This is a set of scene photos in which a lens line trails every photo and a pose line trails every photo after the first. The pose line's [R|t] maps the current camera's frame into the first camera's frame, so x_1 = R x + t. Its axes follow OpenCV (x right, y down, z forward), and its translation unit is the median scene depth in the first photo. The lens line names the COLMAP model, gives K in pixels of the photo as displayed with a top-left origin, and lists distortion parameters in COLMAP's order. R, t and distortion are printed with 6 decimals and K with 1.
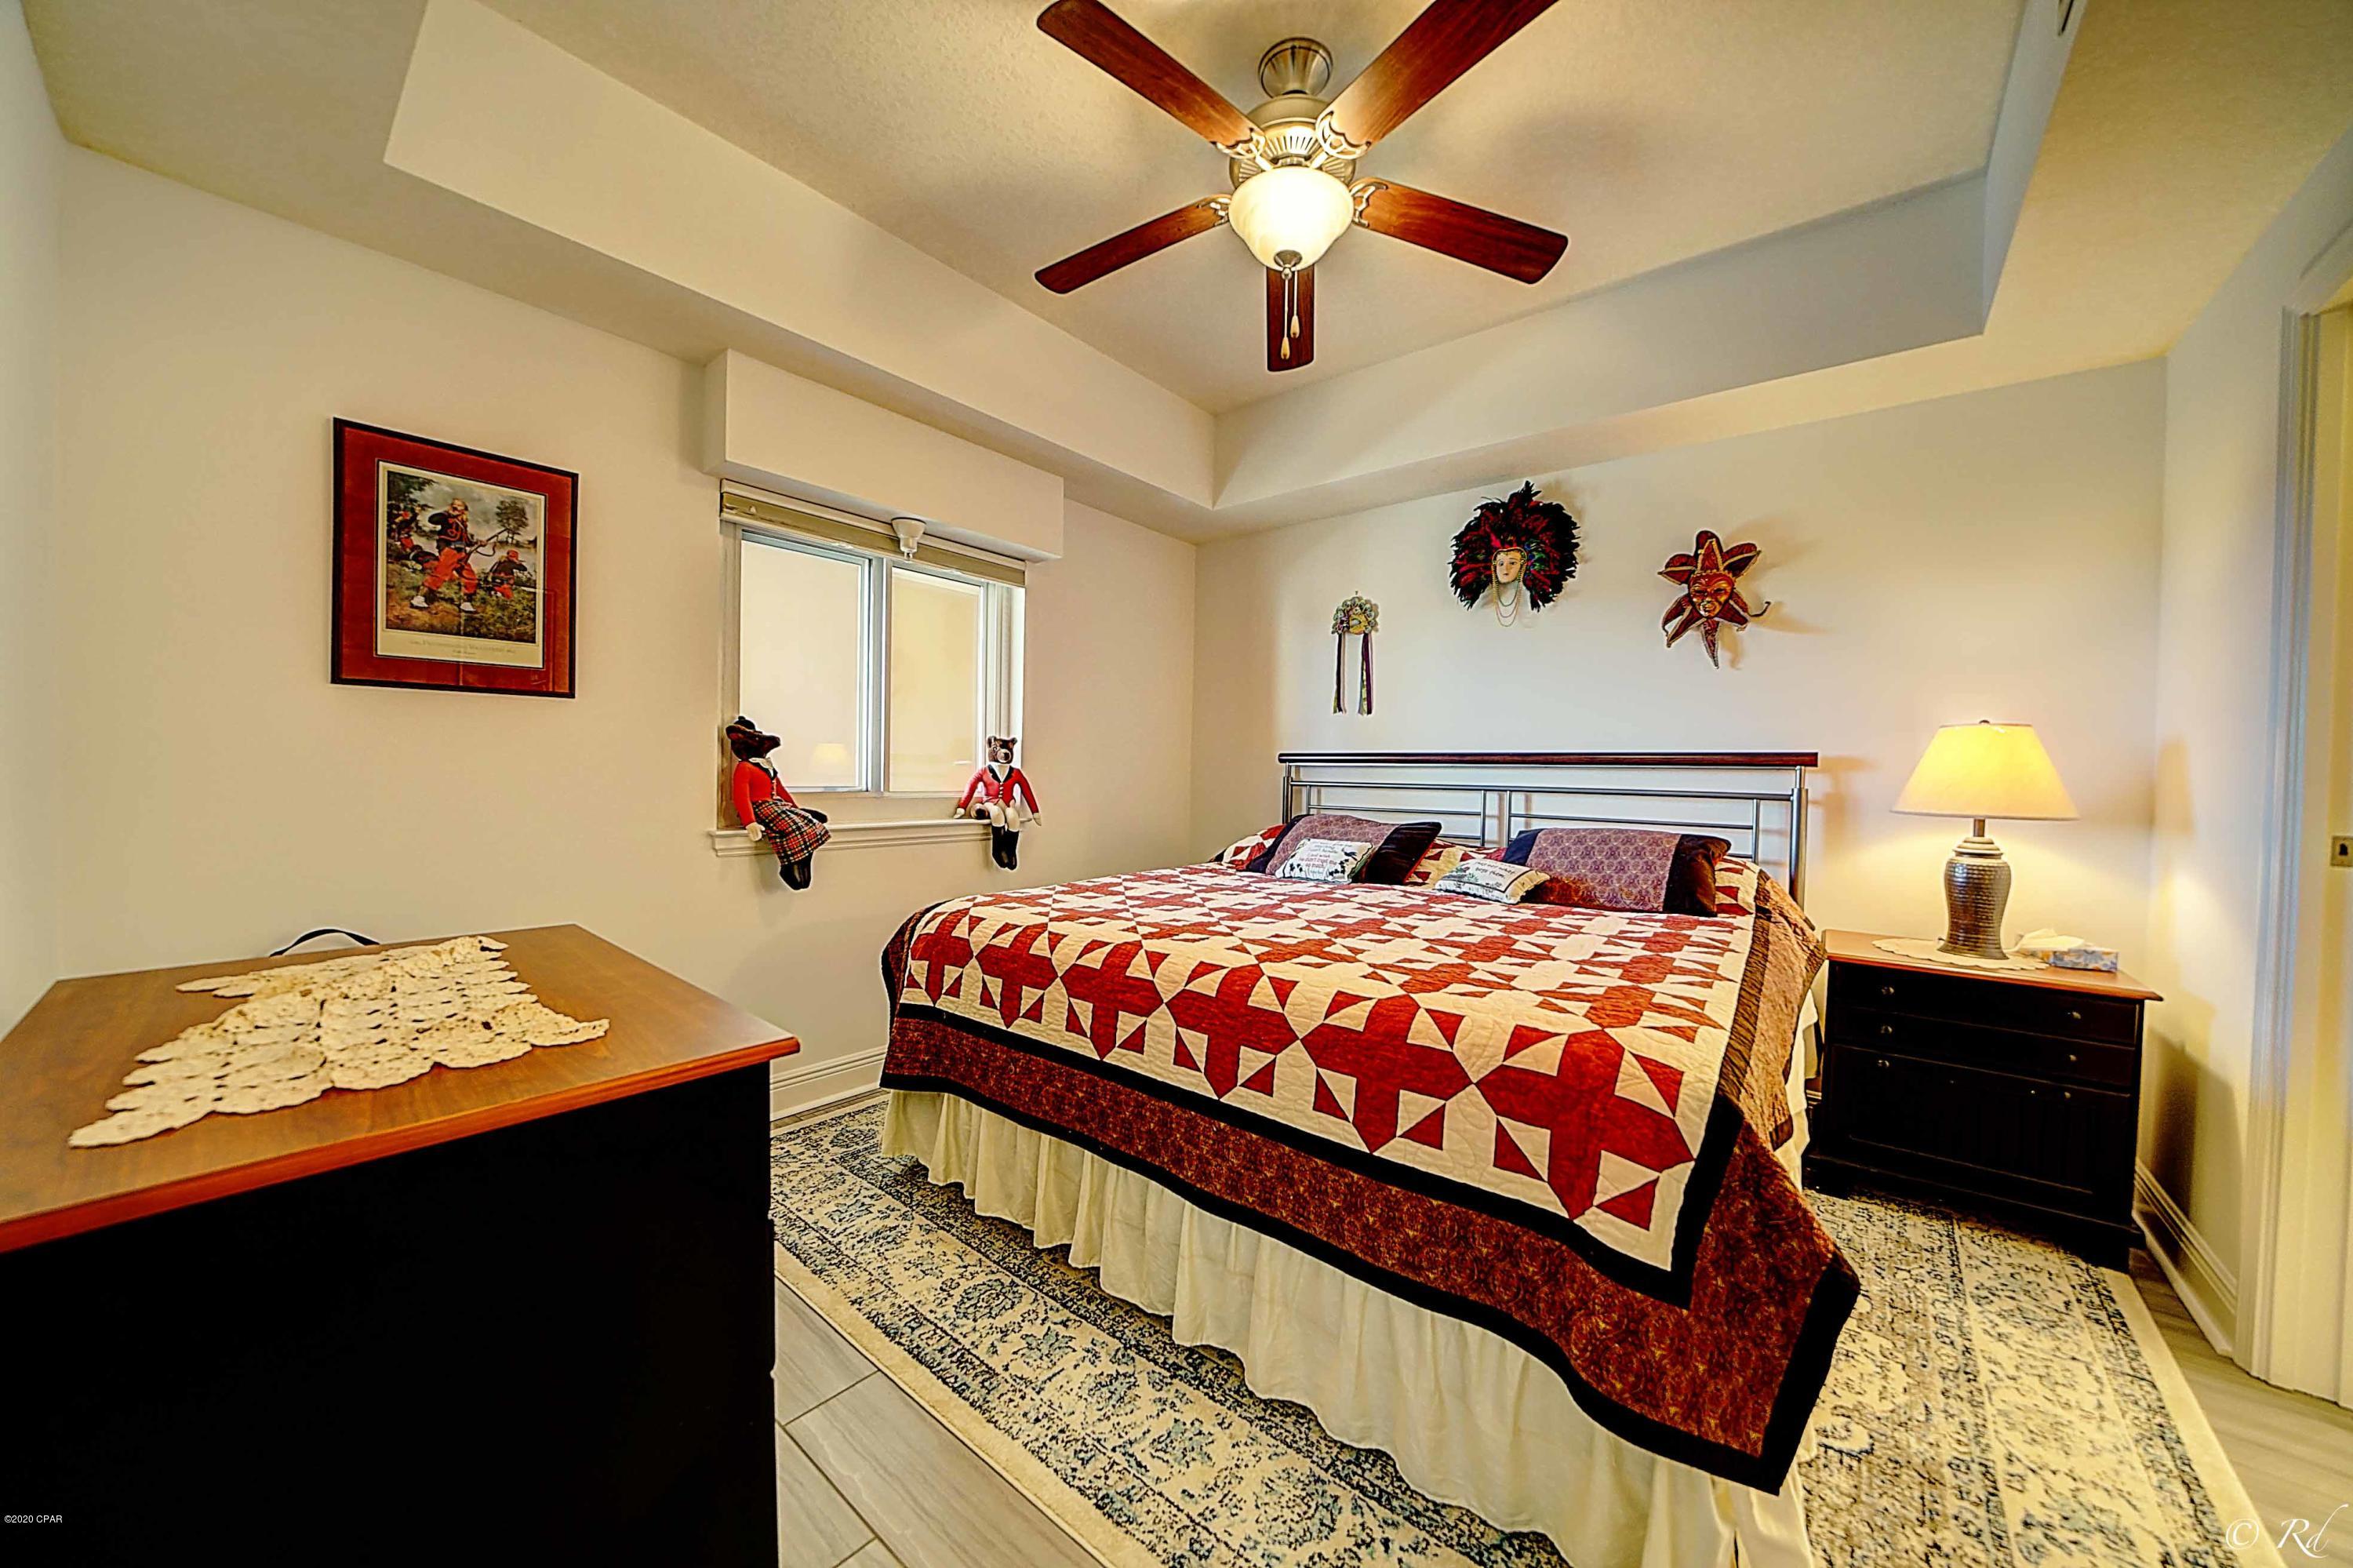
lens RADIAL K [[815.3, 0, 1176.2], [0, 815.3, 786.6], [0, 0, 1]] dist [-0.026806, 0.002500]
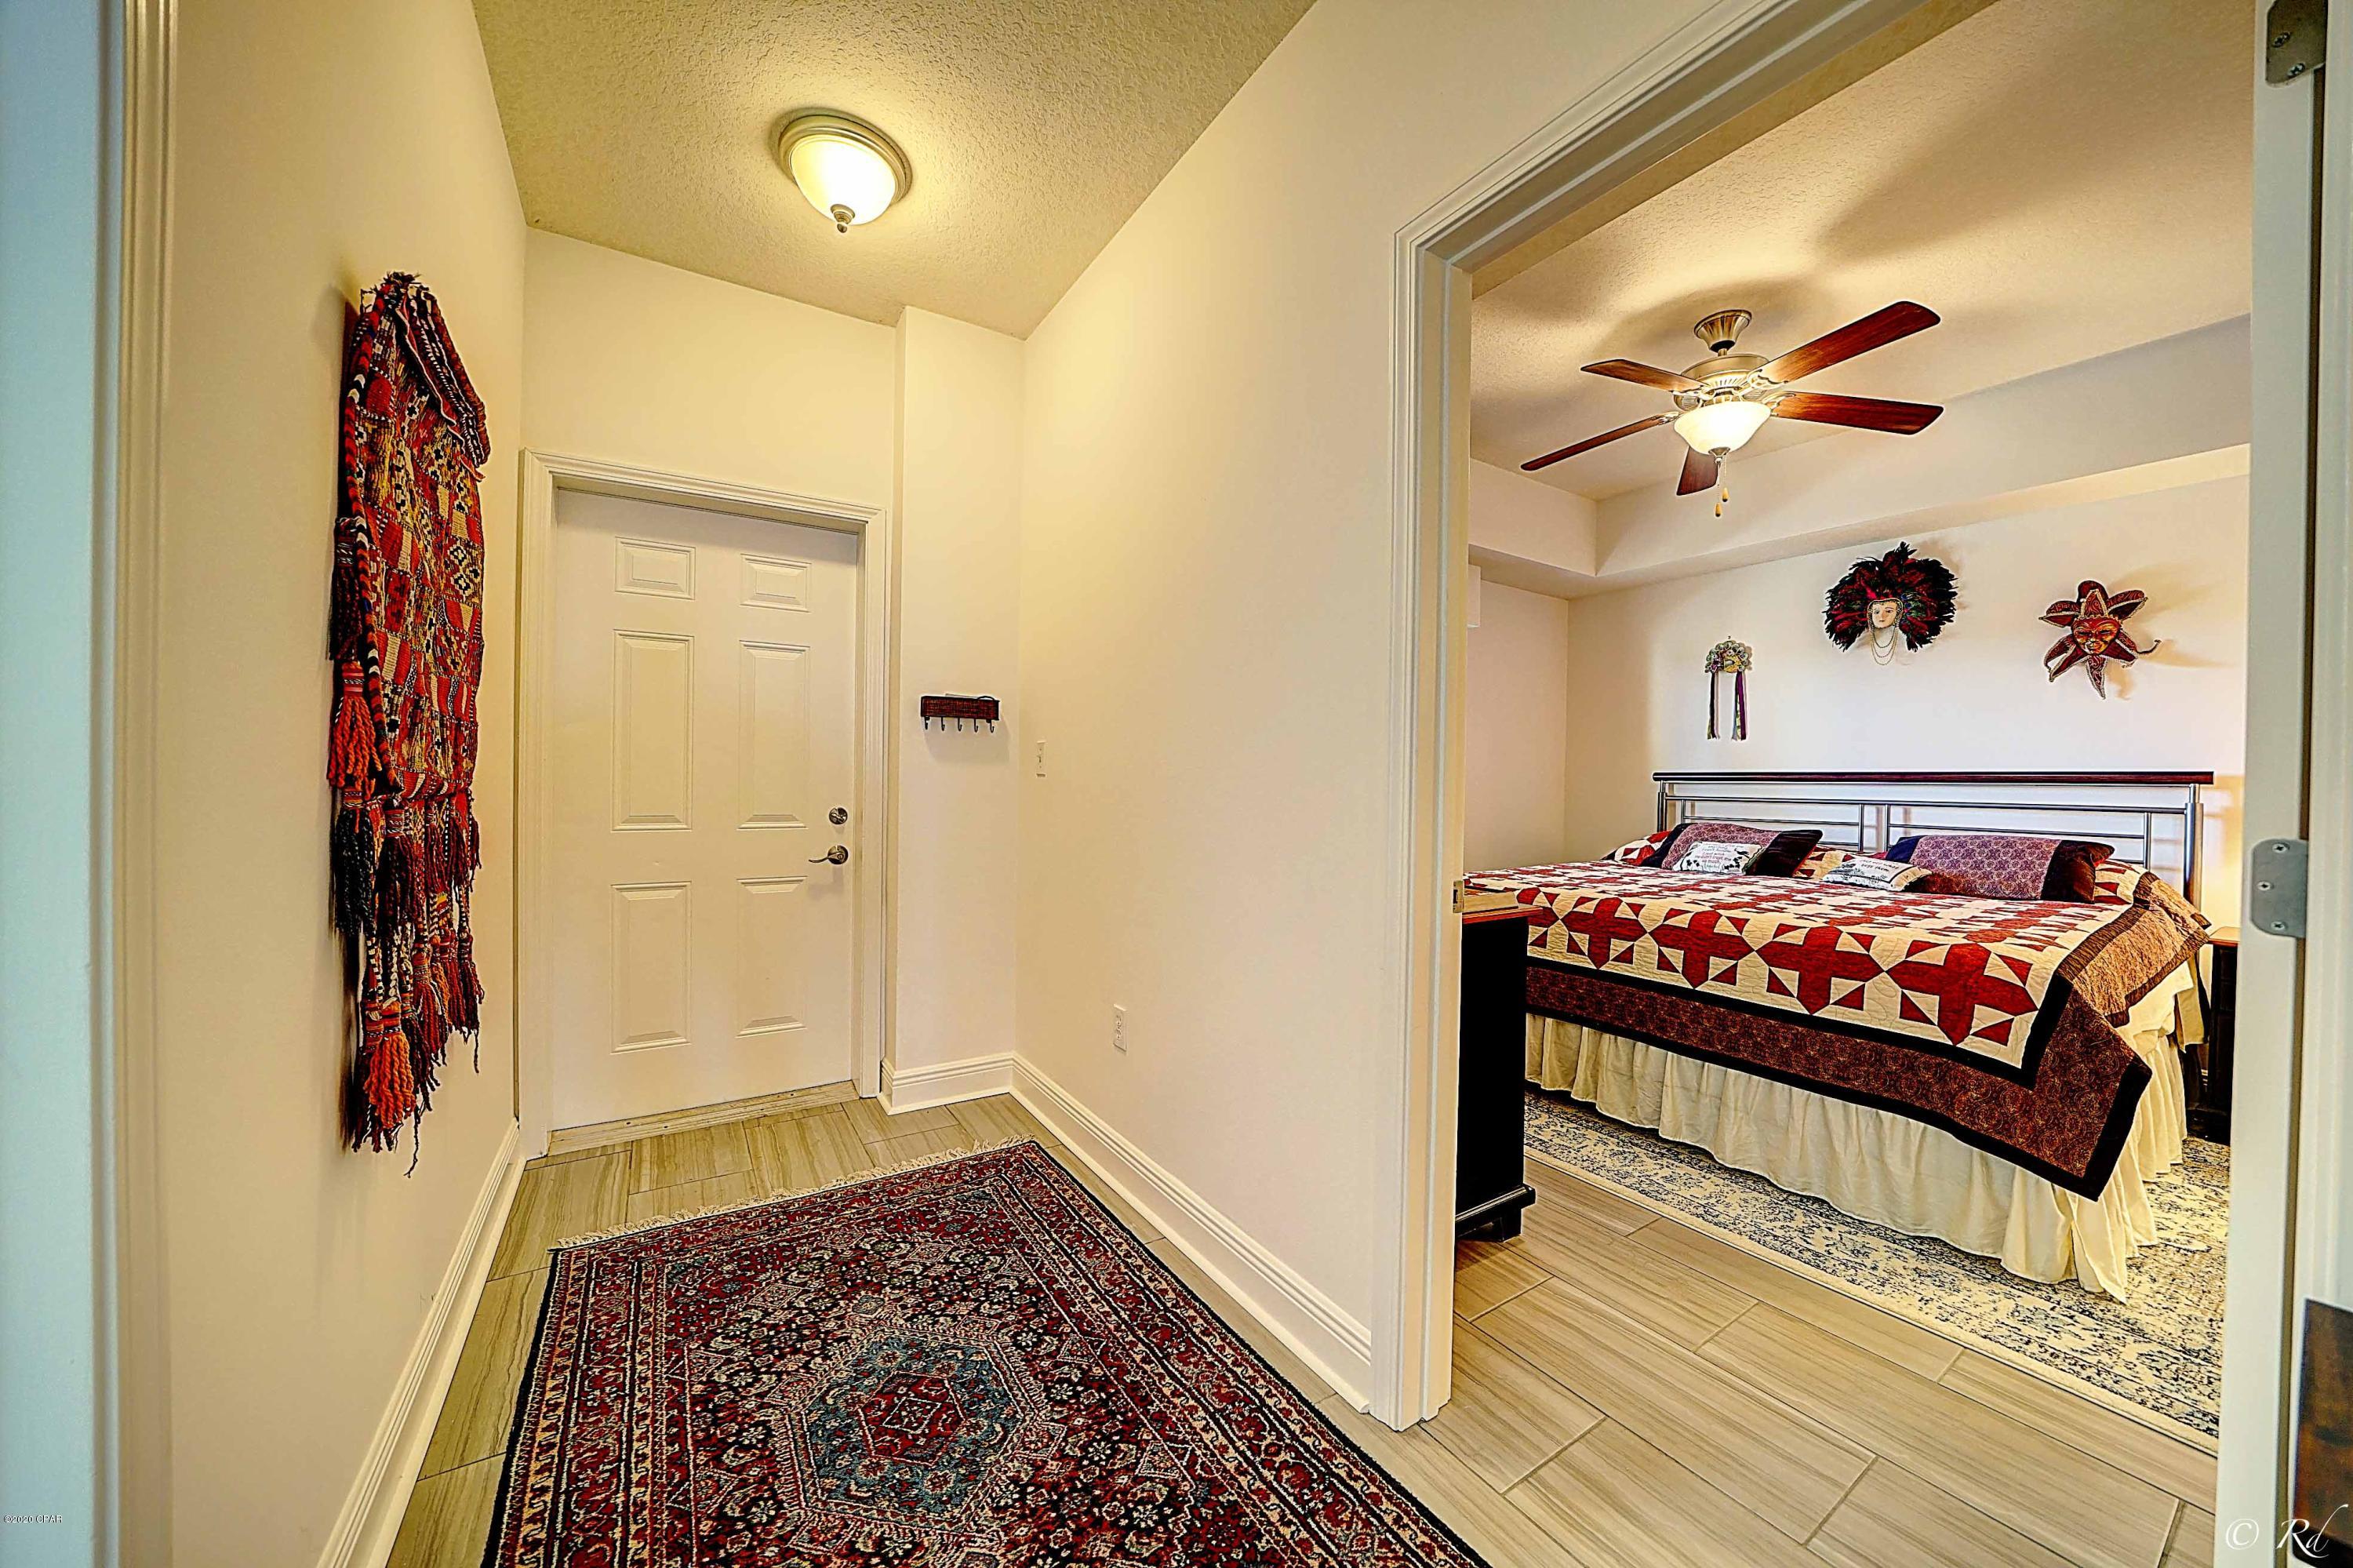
lens RADIAL K [[815.3, 0, 1176.2], [0, 815.3, 786.6], [0, 0, 1]] dist [-0.026806, 0.002500]
pose [[0.949824, -0.001827, -0.312780, -0.251960], [-0.003764, 0.999844, -0.017268, 0.003751], [0.312763, 0.017579, 0.949669, -0.516683]]
